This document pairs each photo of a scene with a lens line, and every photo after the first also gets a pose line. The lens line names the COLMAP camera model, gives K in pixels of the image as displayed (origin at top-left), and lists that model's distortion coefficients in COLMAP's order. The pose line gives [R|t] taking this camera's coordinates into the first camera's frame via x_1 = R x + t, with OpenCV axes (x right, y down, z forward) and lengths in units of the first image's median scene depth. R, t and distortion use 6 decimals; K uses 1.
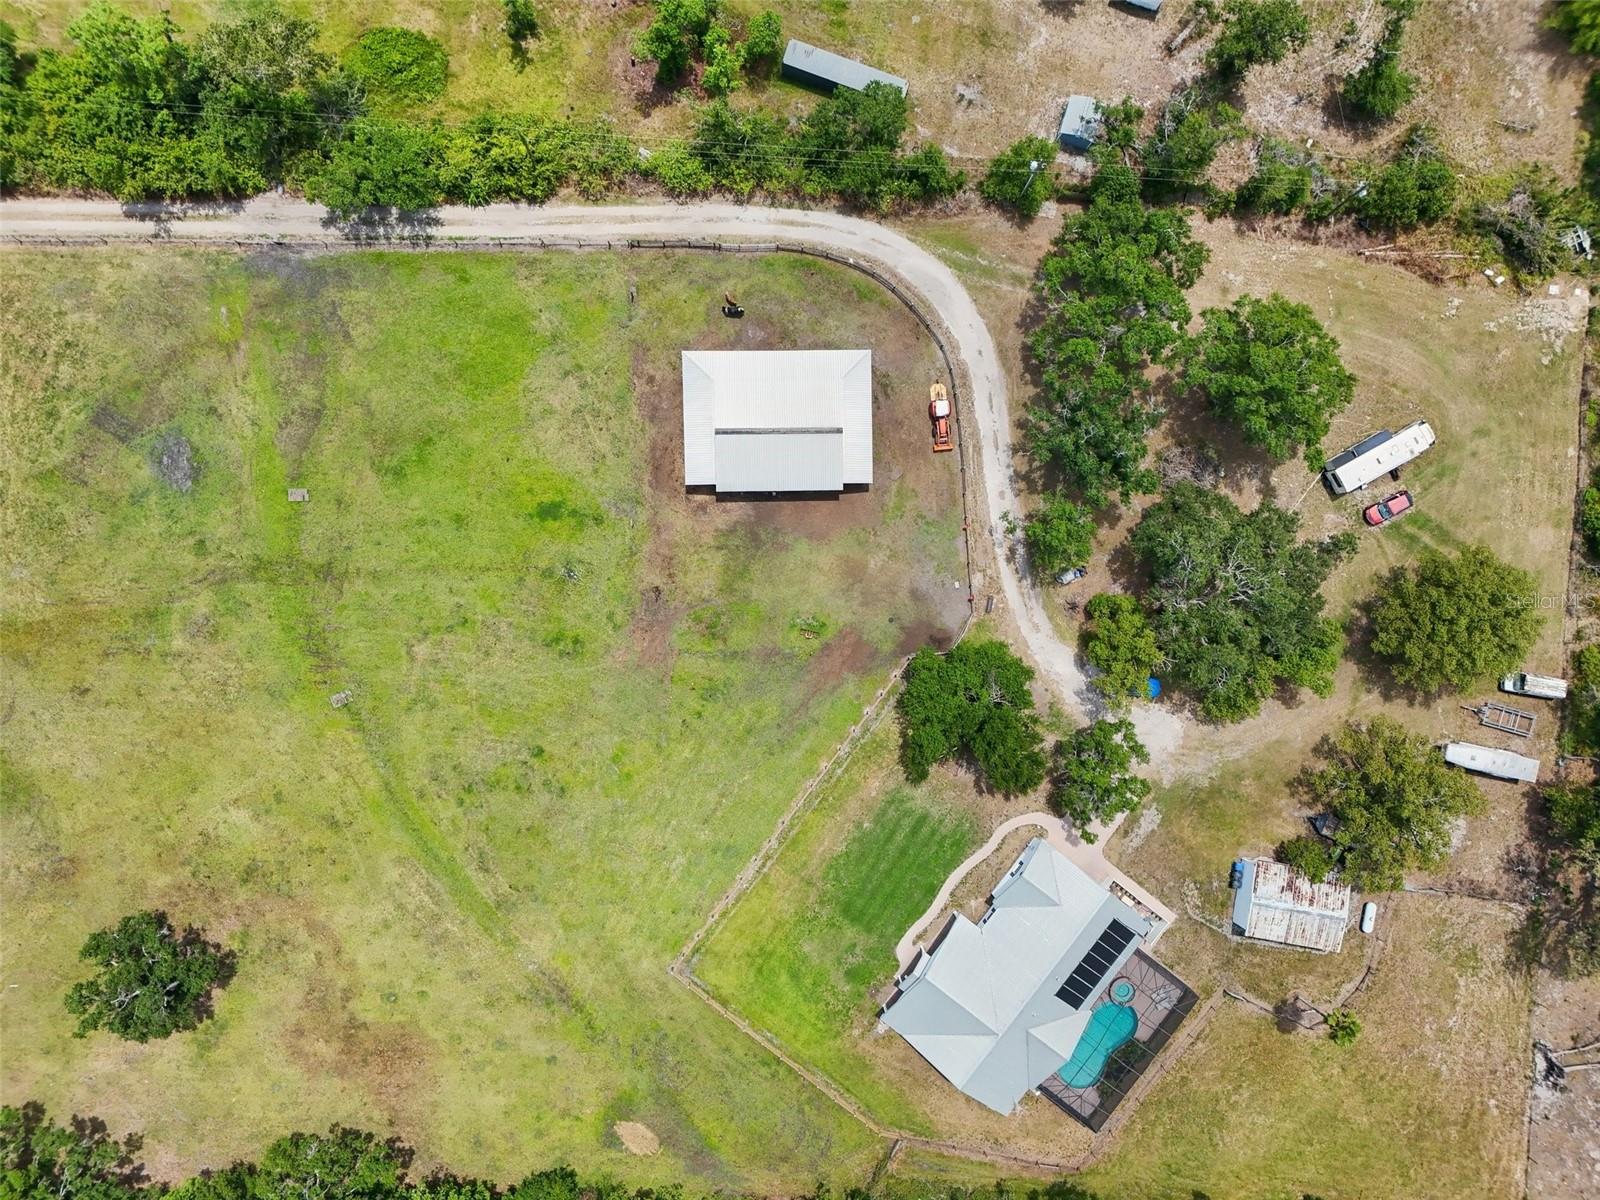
lens RADIAL K [[1185.7, 0, 797.0], [0, 1185.7, 601.0], [0, 0, 1]] dist [0.081753, -0.083364]
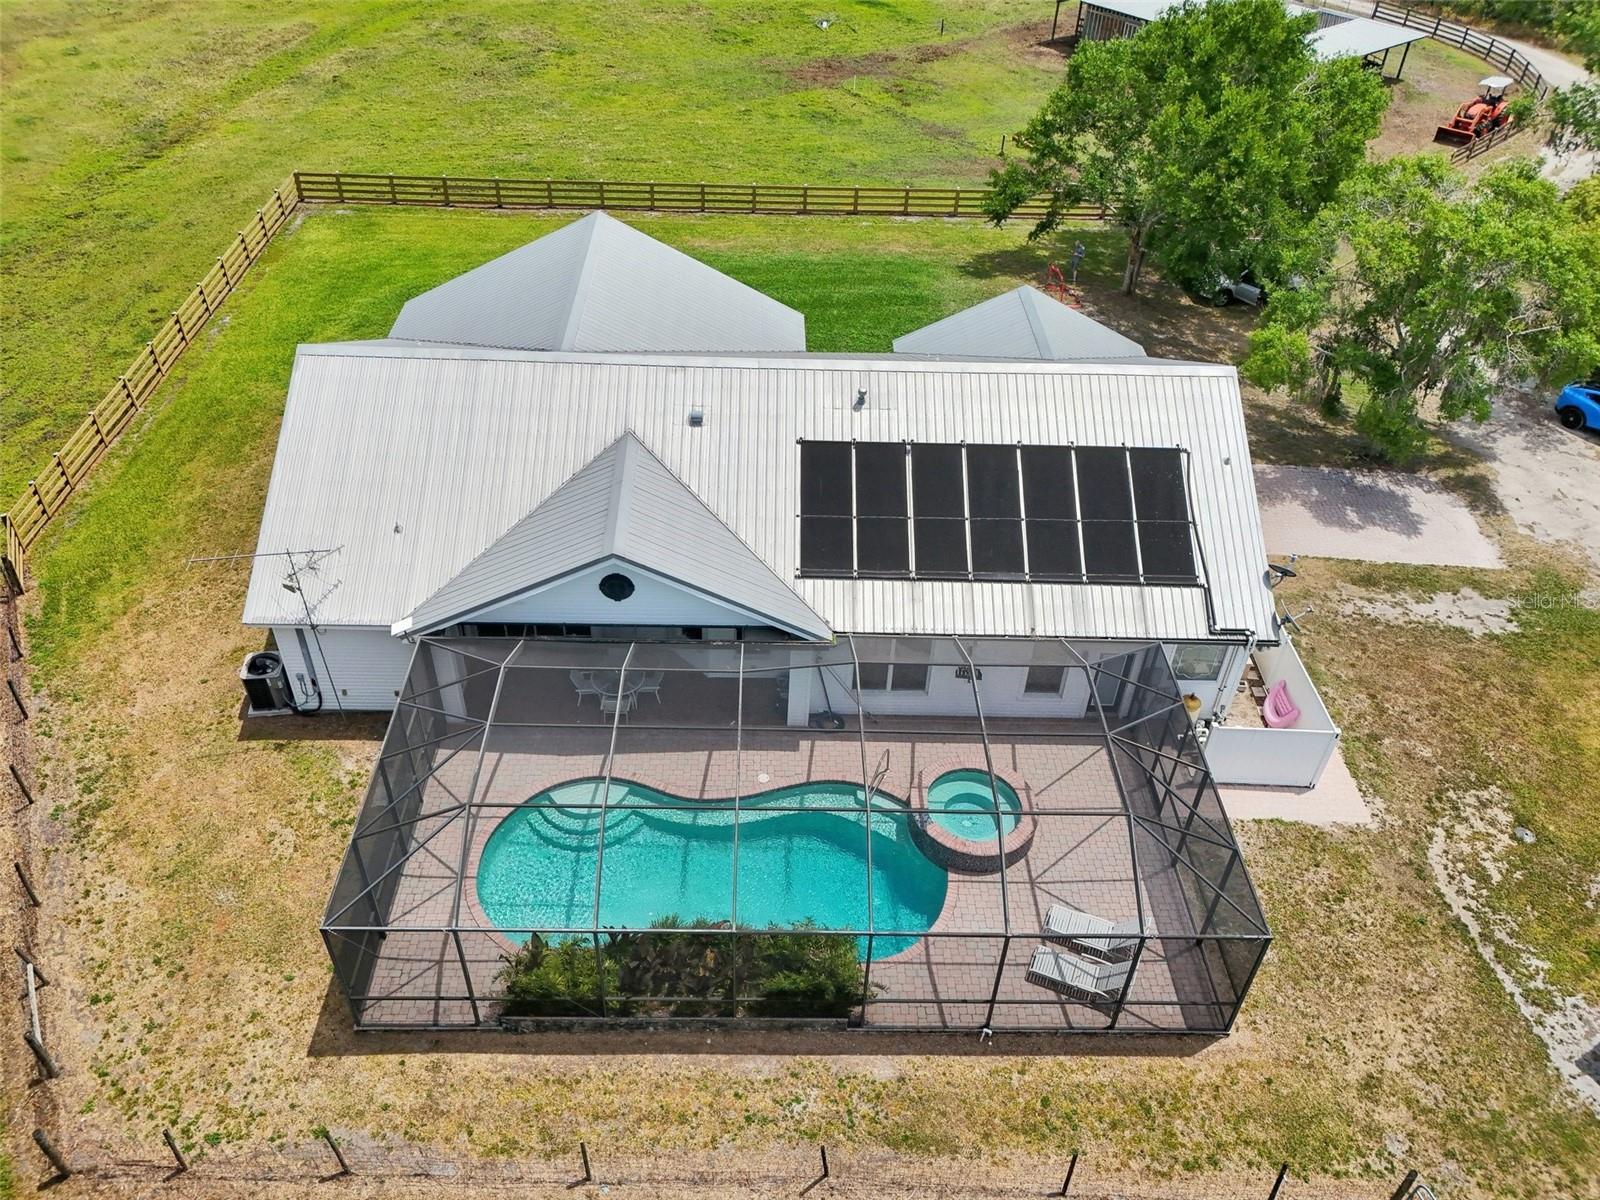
lens RADIAL K [[1185.7, 0, 797.2], [0, 1185.7, 613.0], [0, 0, 1]] dist [0.081753, -0.083364]
pose [[0.629381, 0.482942, -0.608807, 0.375816], [-0.776753, 0.367686, -0.511333, 0.459304], [-0.023094, 0.794716, 0.606542, 0.850165]]
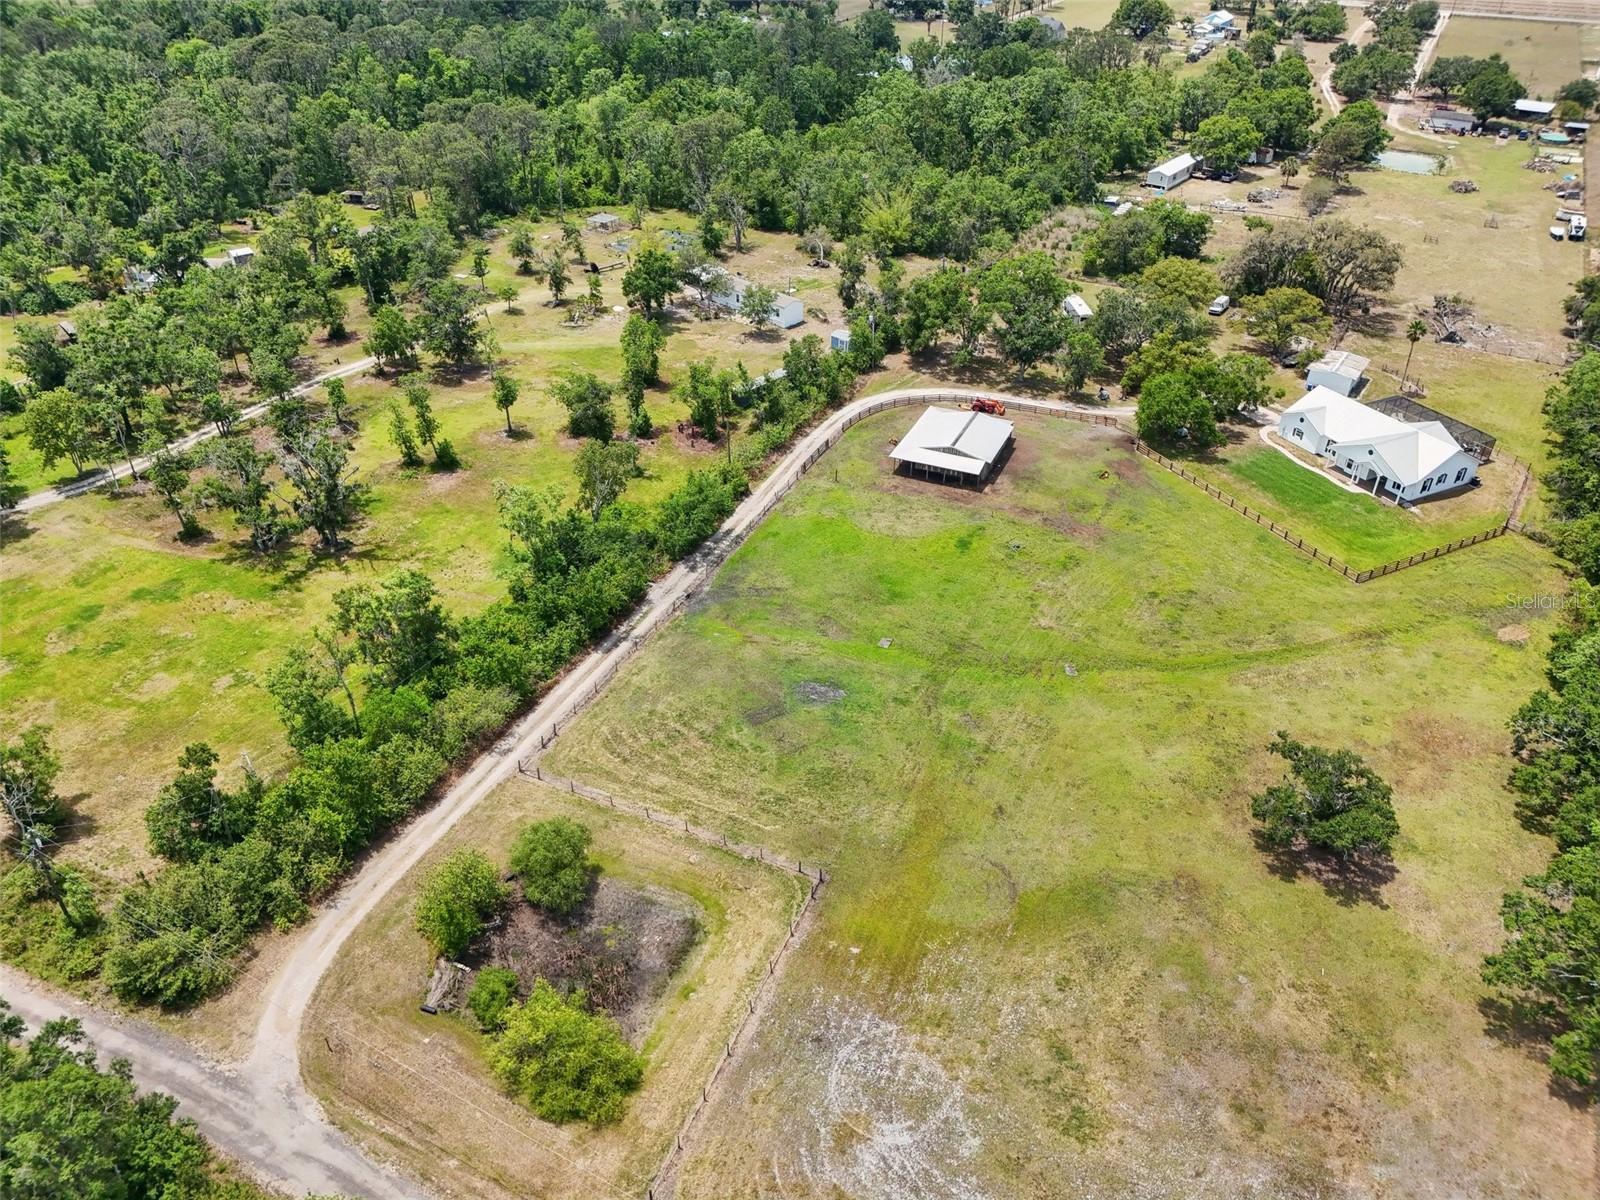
lens RADIAL K [[1185.7, 0, 795.4], [0, 1185.7, 609.7], [0, 0, 1]] dist [0.081753, -0.083364]
pose [[0.410371, -0.525565, 0.745236, -1.273580], [0.911903, 0.231688, -0.338754, 0.209155], [0.005375, 0.818598, 0.574342, 0.320532]]
